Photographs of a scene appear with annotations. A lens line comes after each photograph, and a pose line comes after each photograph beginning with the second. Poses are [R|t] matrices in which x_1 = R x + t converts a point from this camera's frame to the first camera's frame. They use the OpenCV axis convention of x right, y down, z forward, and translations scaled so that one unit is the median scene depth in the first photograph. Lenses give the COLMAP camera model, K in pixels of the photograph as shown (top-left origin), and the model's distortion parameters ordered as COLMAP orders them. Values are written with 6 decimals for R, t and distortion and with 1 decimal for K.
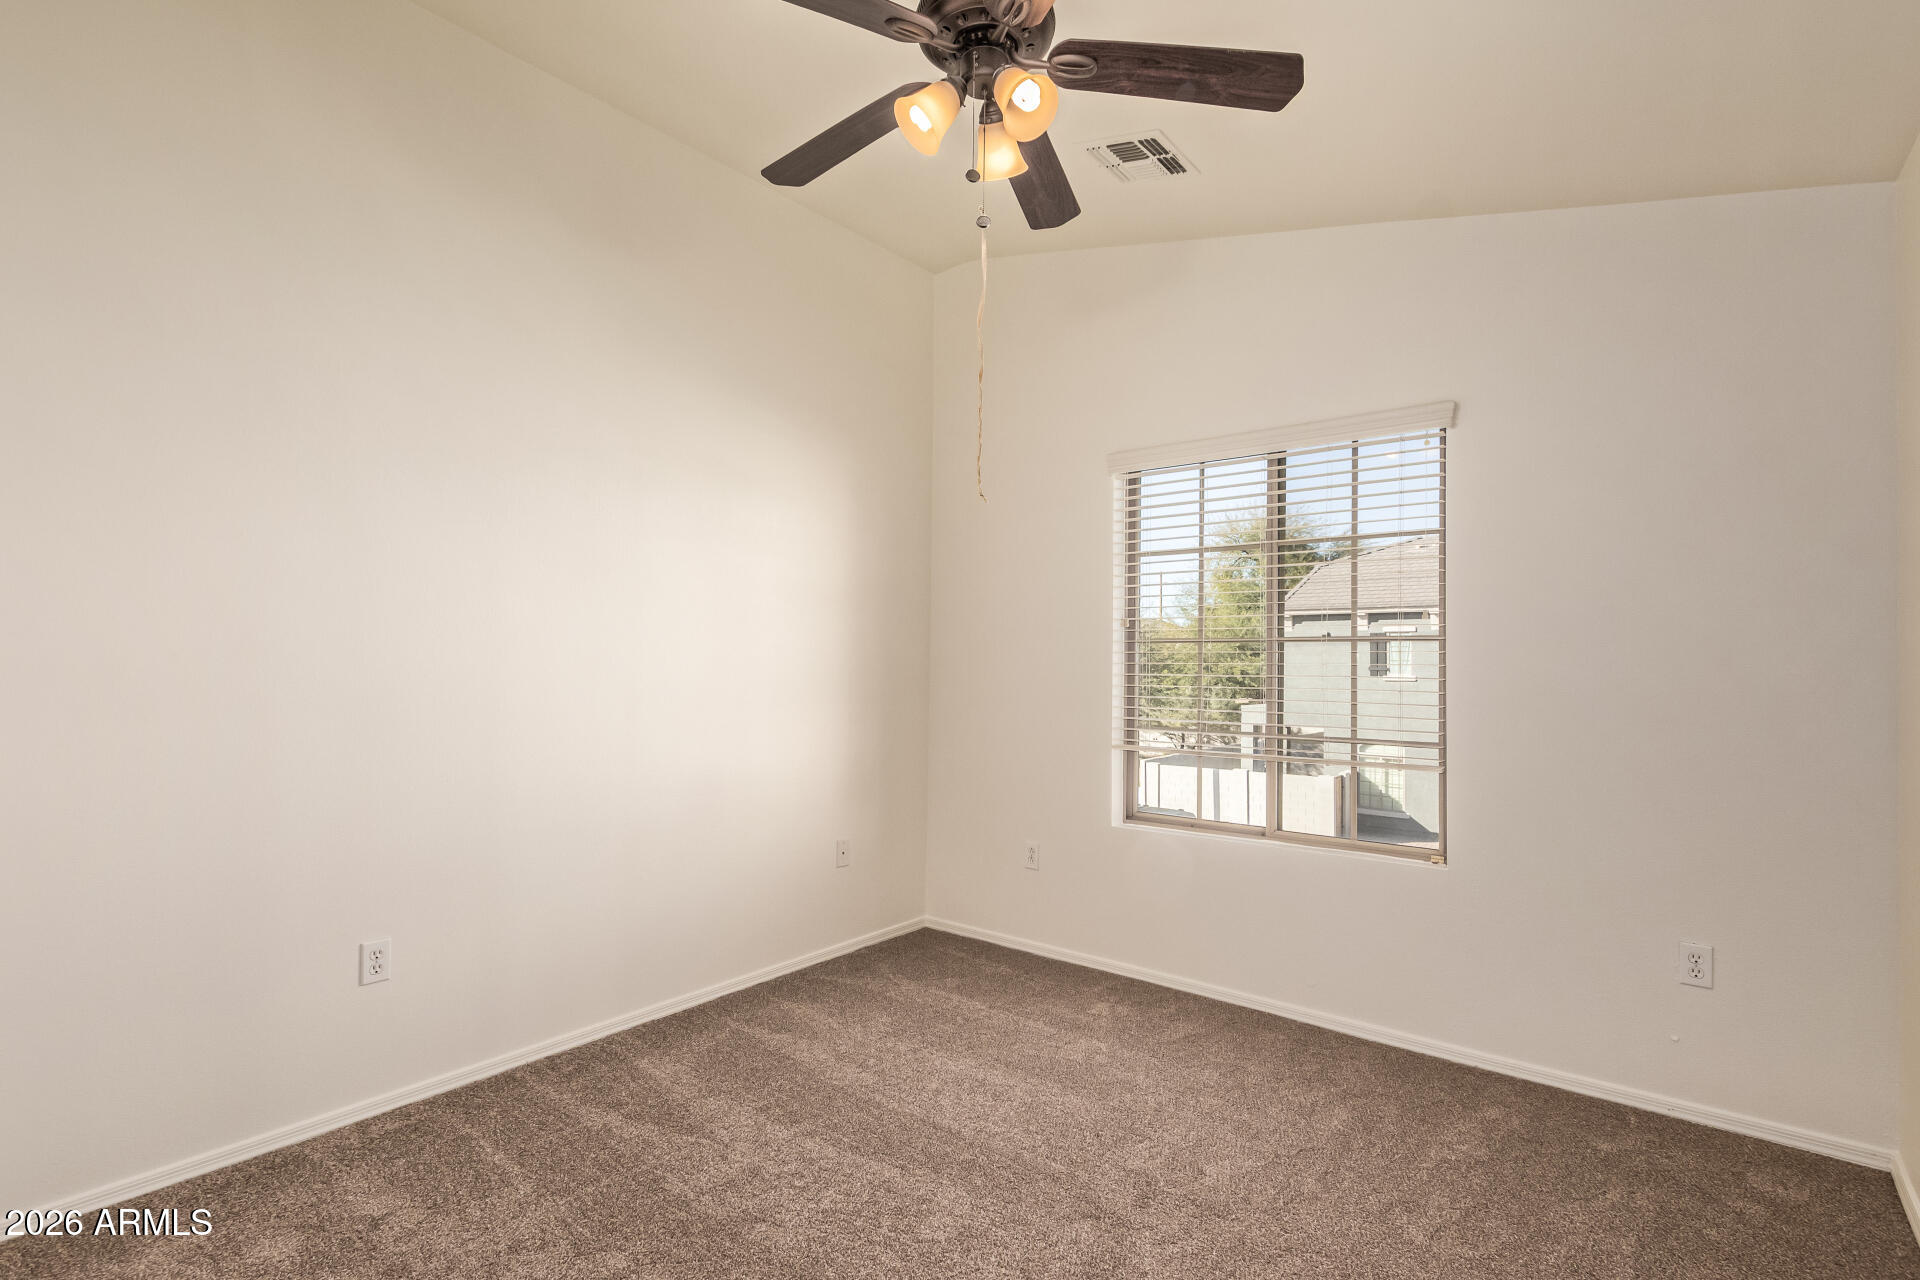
lens RADIAL K [[906.8, 0, 964.3], [0, 906.8, 657.7], [0, 0, 1]] dist [-0.000512, -0.000780]
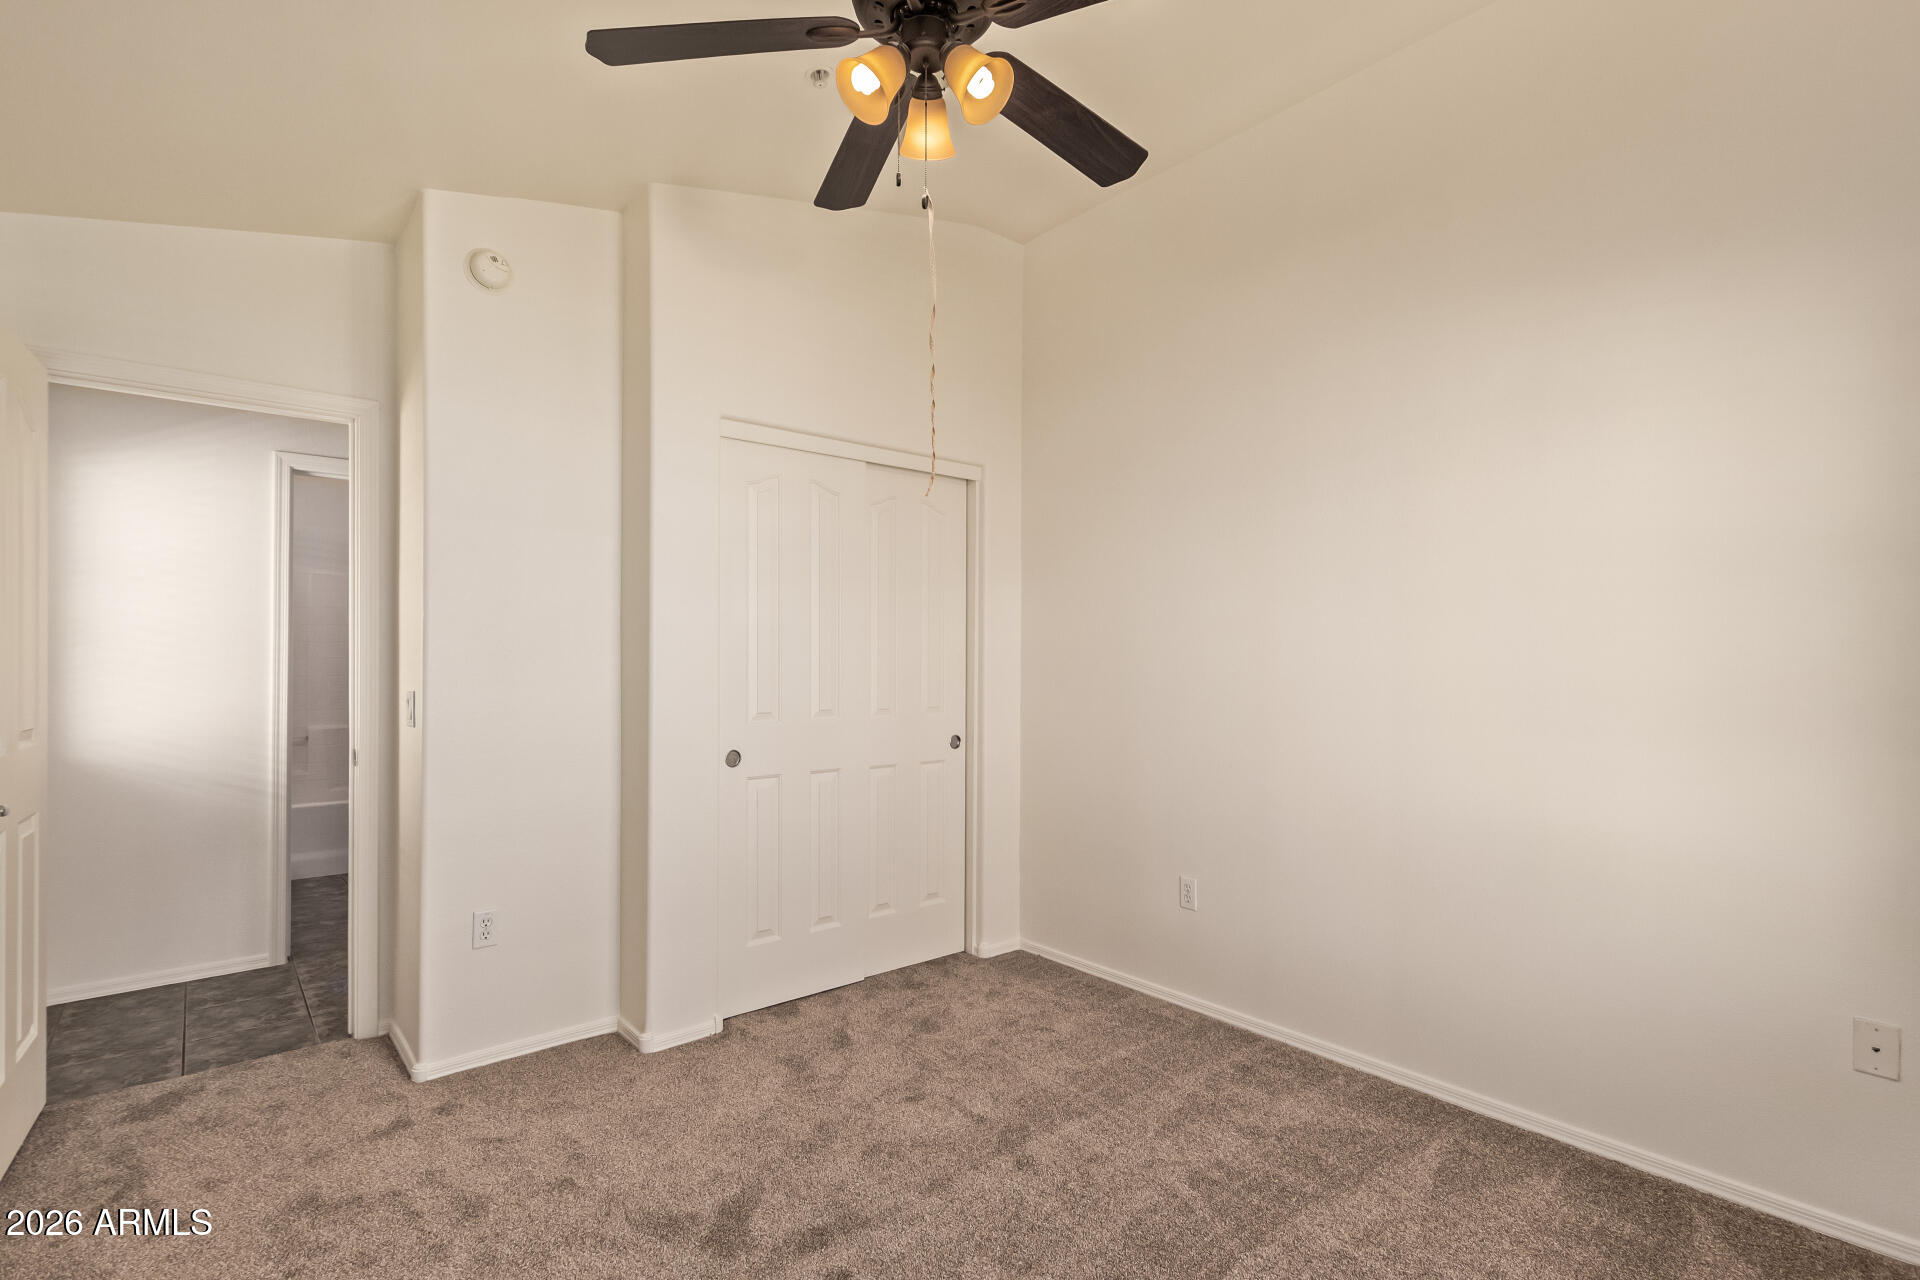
lens RADIAL K [[906.8, 0, 964.3], [0, 906.8, 657.7], [0, 0, 1]] dist [-0.000512, -0.000780]
pose [[-0.184737, -0.003536, -0.982782, 0.729310], [-0.005253, 0.999983, -0.002610, -0.007211], [0.982774, 0.004680, -0.184753, 0.922529]]
